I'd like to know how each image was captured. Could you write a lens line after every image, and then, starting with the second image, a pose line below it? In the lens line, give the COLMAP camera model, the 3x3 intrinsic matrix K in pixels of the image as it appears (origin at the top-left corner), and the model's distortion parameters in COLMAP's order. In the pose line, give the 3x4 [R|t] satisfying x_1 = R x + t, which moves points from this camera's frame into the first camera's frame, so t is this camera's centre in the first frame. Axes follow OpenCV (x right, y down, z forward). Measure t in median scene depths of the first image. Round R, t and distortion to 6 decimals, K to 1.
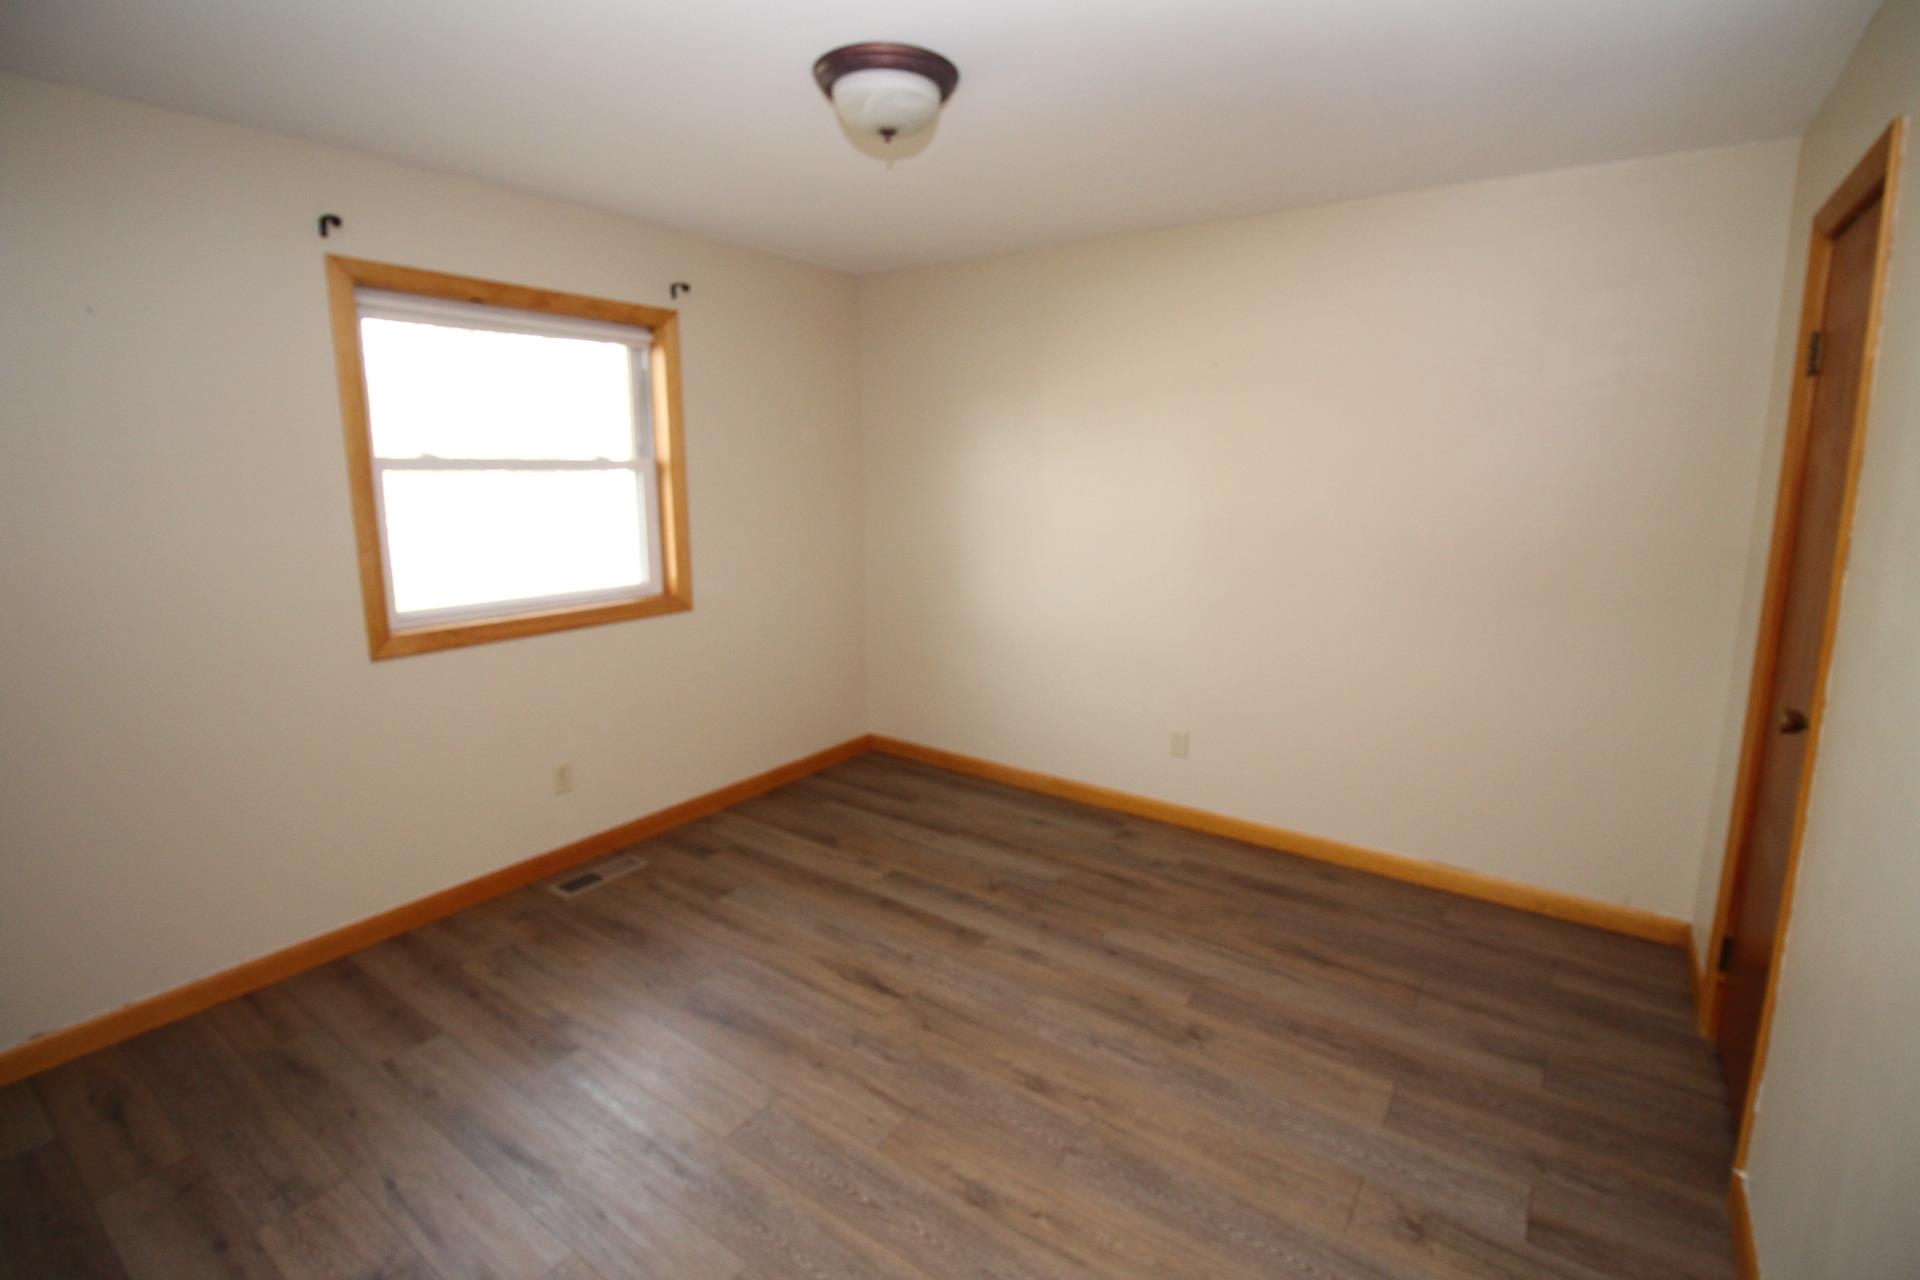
lens RADIAL K [[895.6, 0, 972.2], [0, 895.6, 648.2], [0, 0, 1]] dist [-0.000166, -0.003330]
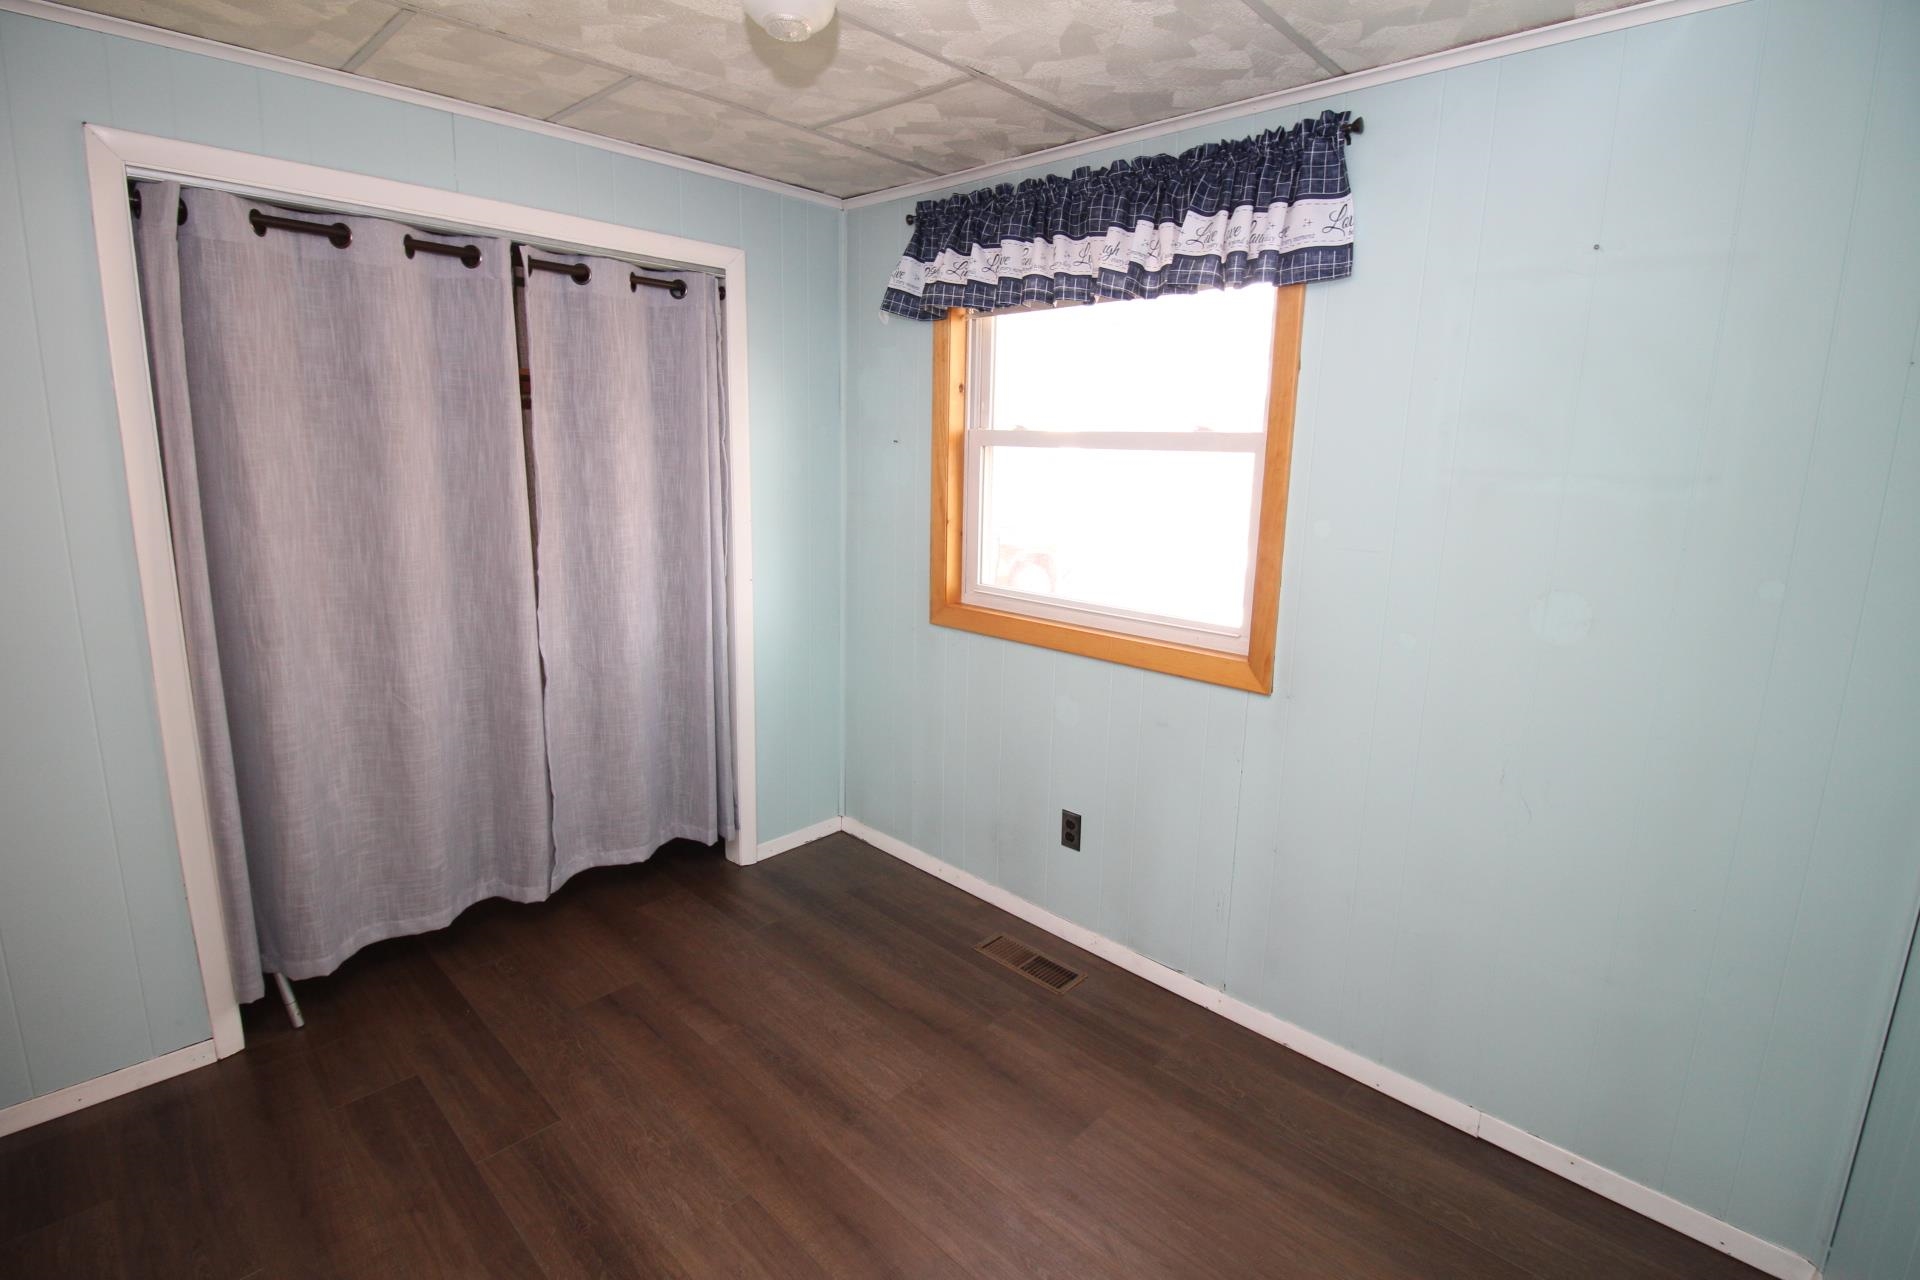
lens RADIAL K [[895.6, 0, 966.9], [0, 895.6, 622.3], [0, 0, 1]] dist [-0.000166, -0.003330]
pose [[-0.161455, 0.196175, -0.967185, 0.346001], [-0.211958, 0.950279, 0.228129, -0.229044], [0.963850, 0.241836, -0.111847, 1.126201]]
